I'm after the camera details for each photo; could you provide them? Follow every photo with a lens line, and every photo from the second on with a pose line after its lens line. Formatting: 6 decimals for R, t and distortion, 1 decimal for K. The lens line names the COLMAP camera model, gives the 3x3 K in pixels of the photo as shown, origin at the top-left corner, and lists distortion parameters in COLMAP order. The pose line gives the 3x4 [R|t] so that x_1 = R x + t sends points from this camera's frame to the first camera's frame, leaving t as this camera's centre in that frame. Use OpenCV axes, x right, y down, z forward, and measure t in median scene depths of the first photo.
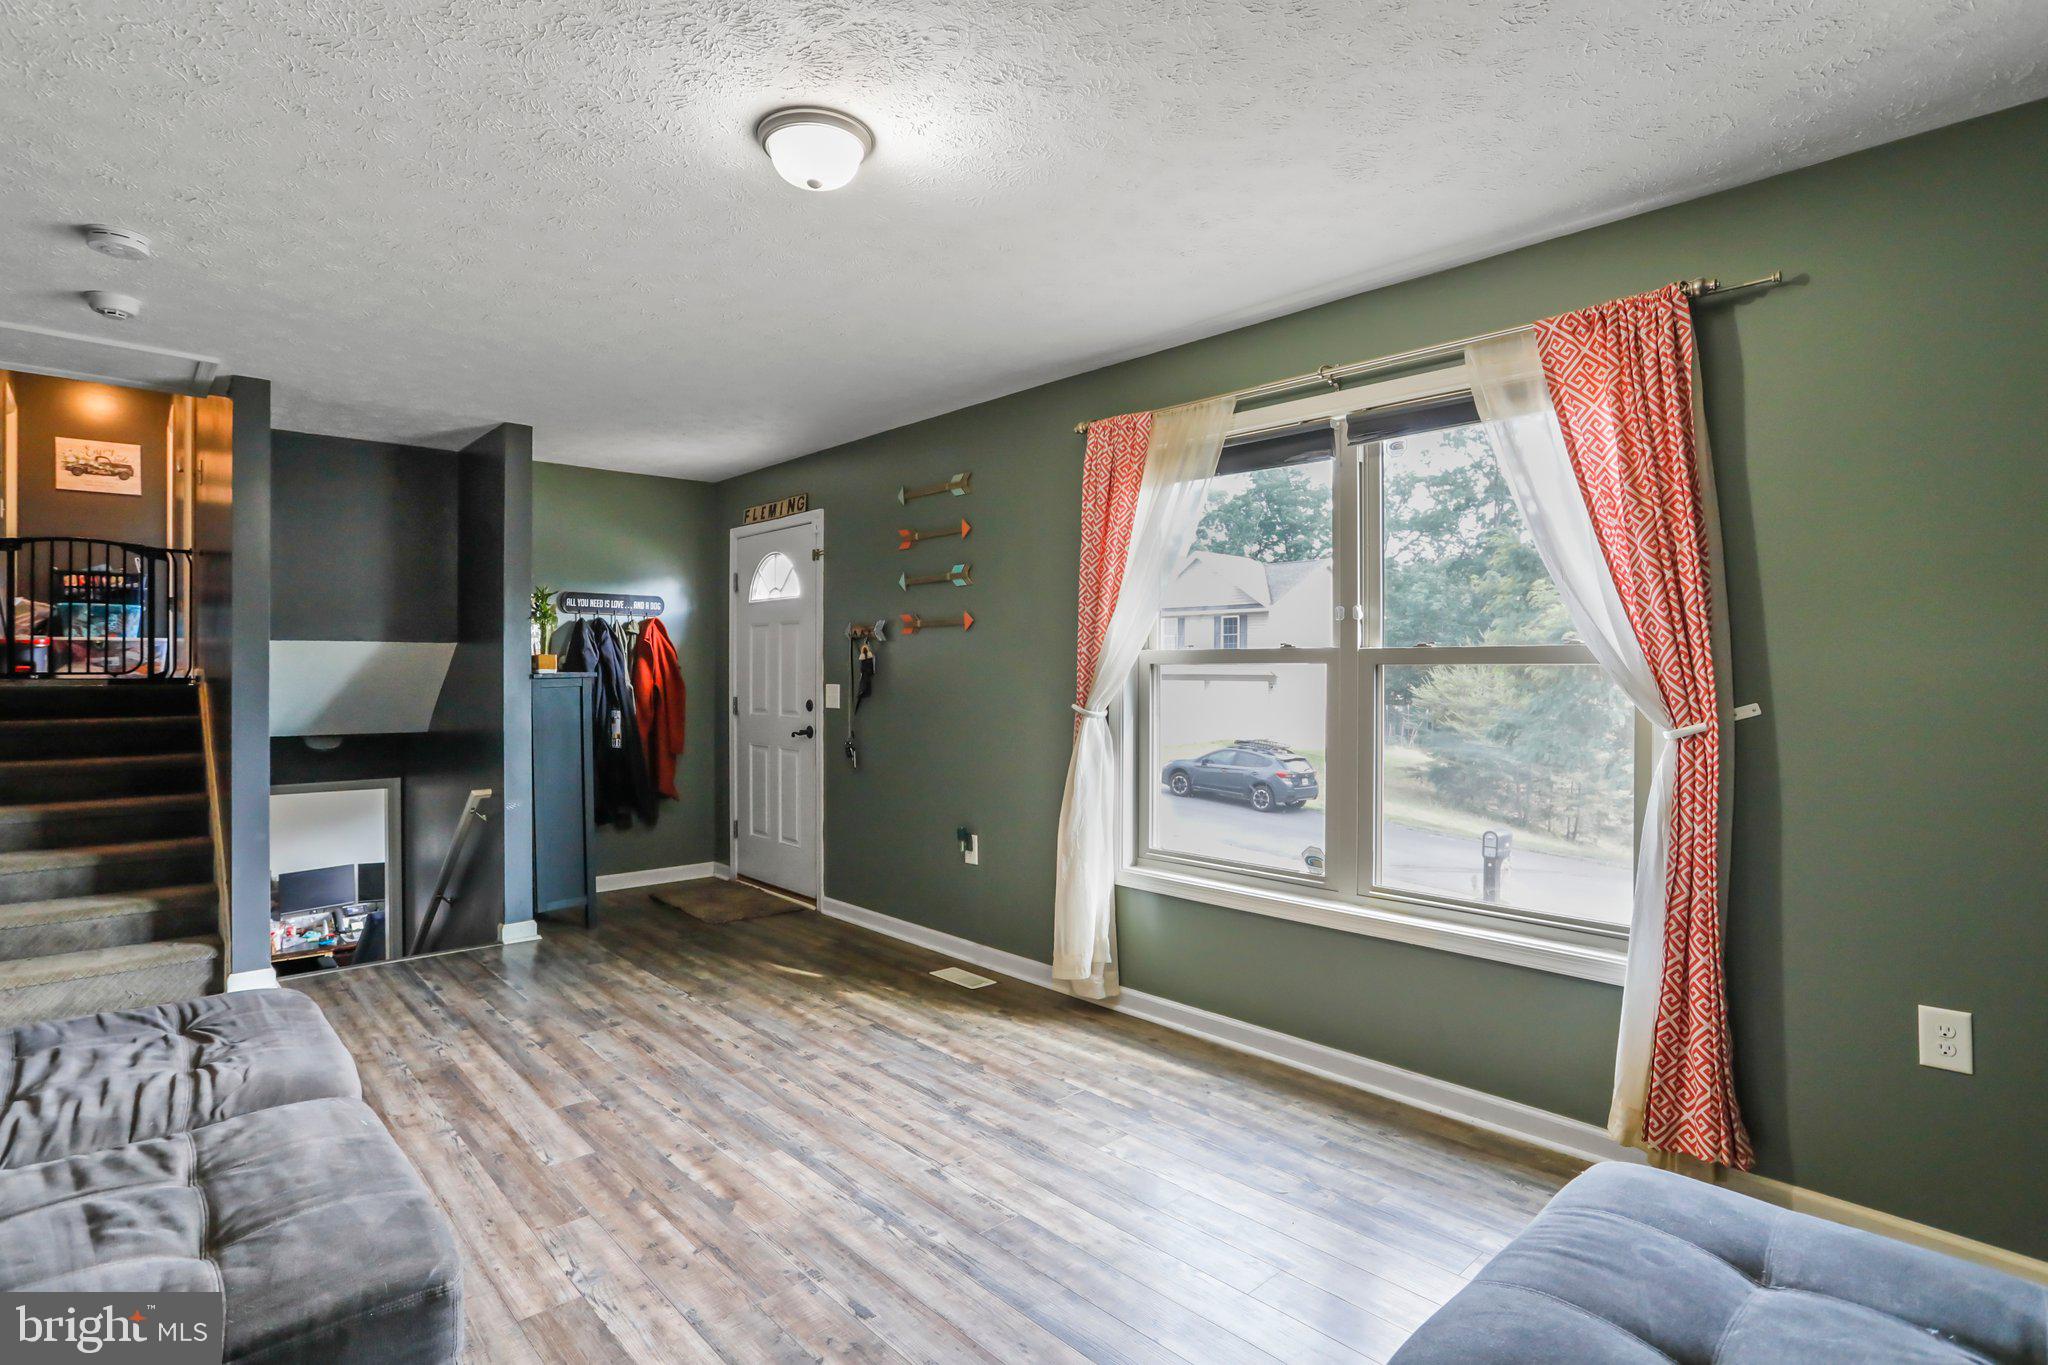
lens RADIAL K [[1024.6, 0, 1024.0], [0, 1024.6, 682.5], [0, 0, 1]] dist [-0.072423, 0.036635]
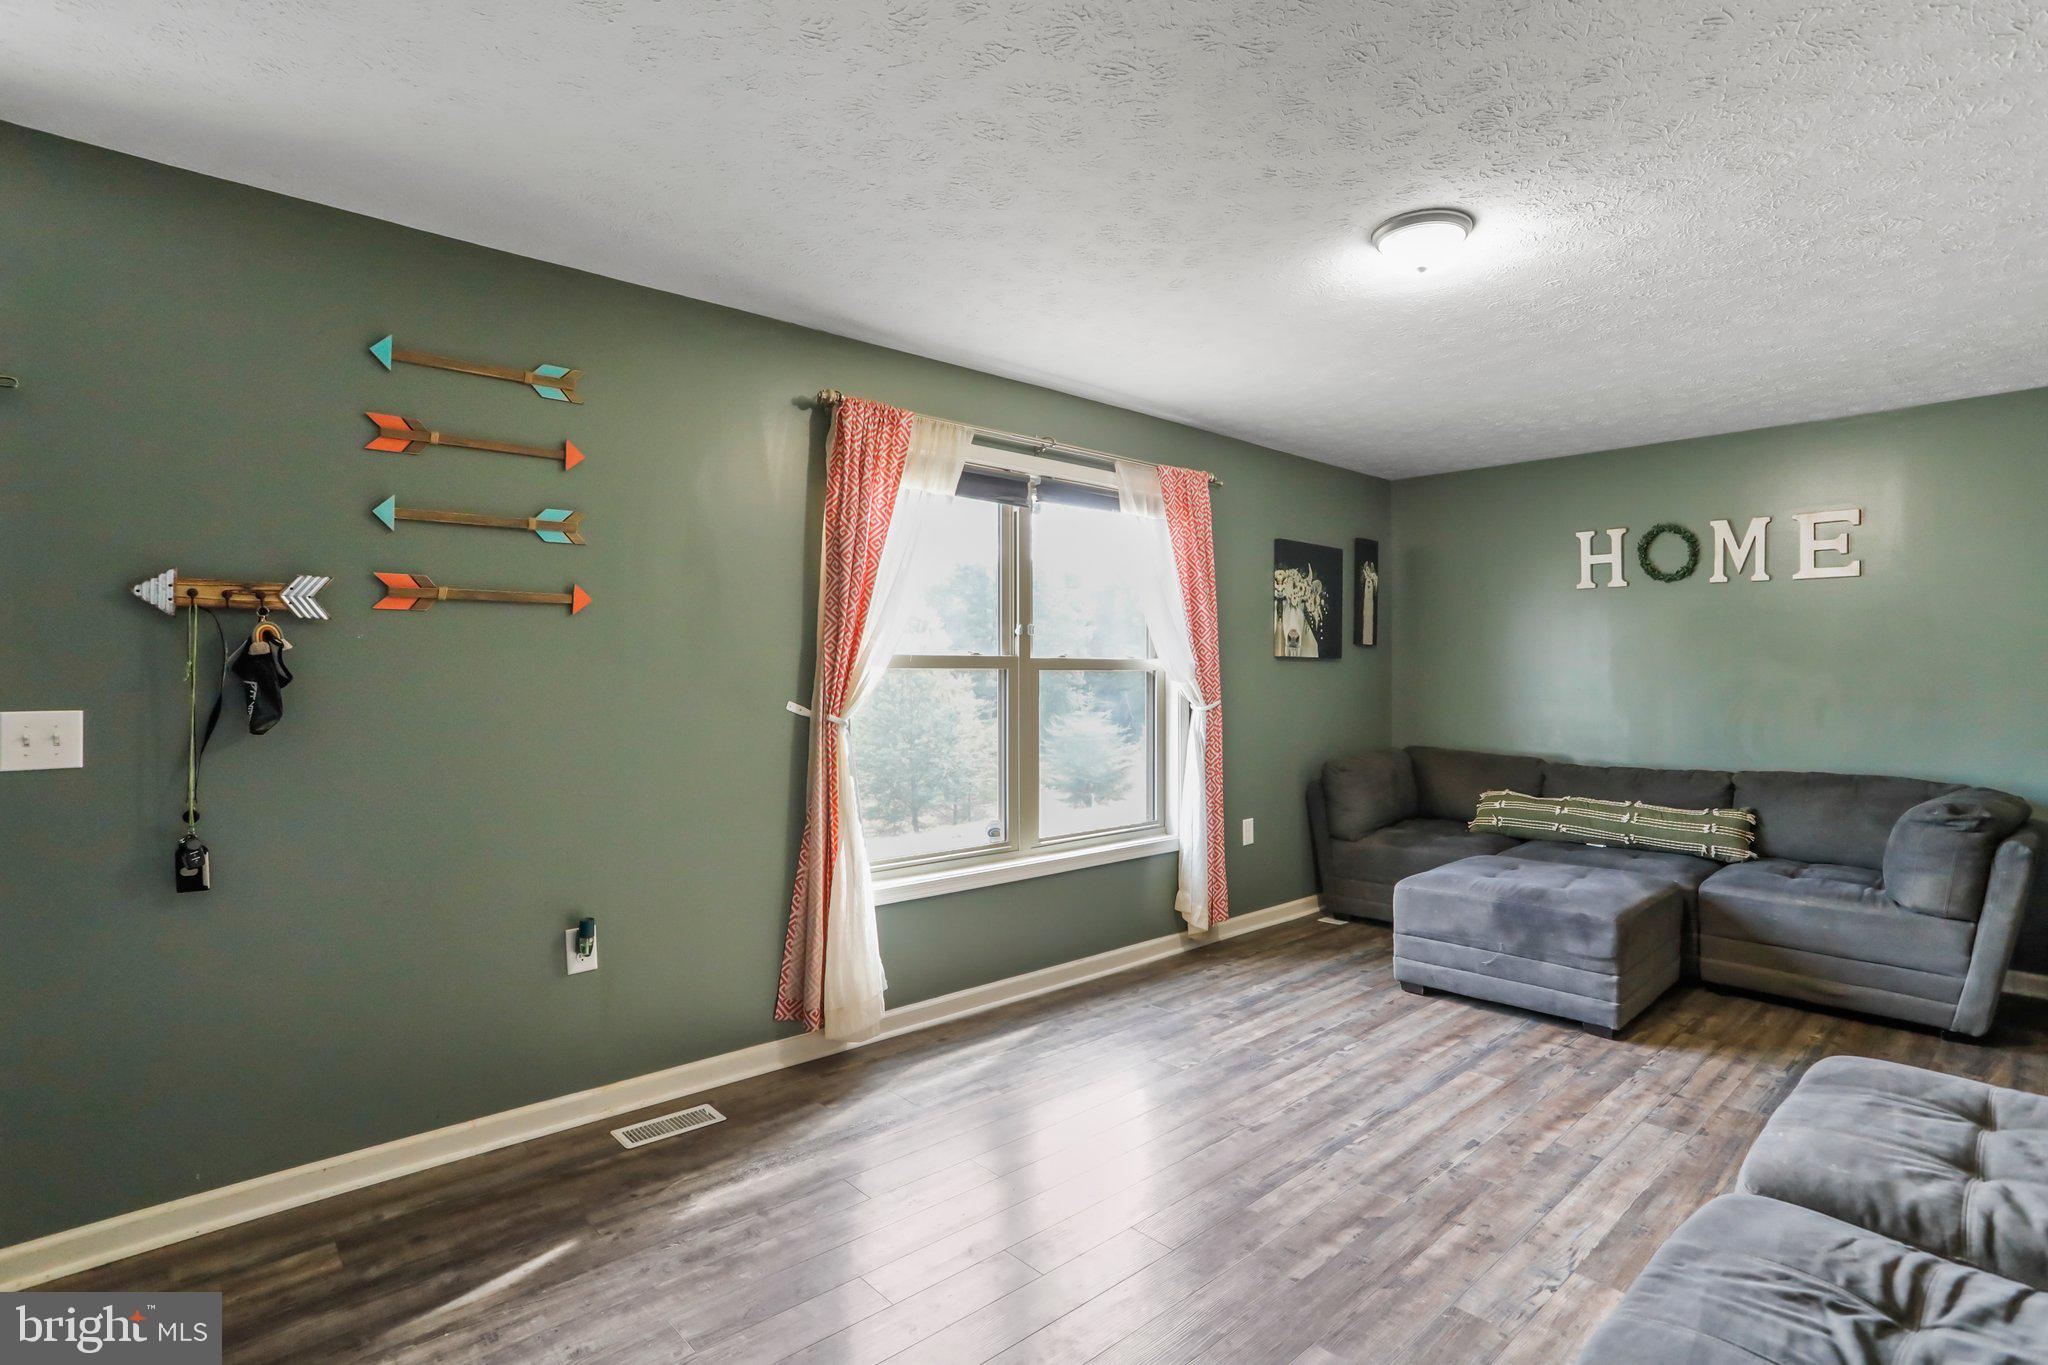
lens RADIAL K [[985.7, 0, 1024.0], [0, 985.7, 682.5], [0, 0, 1]] dist [-0.054537, 0.028811]
pose [[0.019038, -0.009557, 0.999773, -1.032733], [0.012133, 0.999883, 0.009327, -0.015448], [-0.999745, 0.011953, 0.019151, 1.095115]]
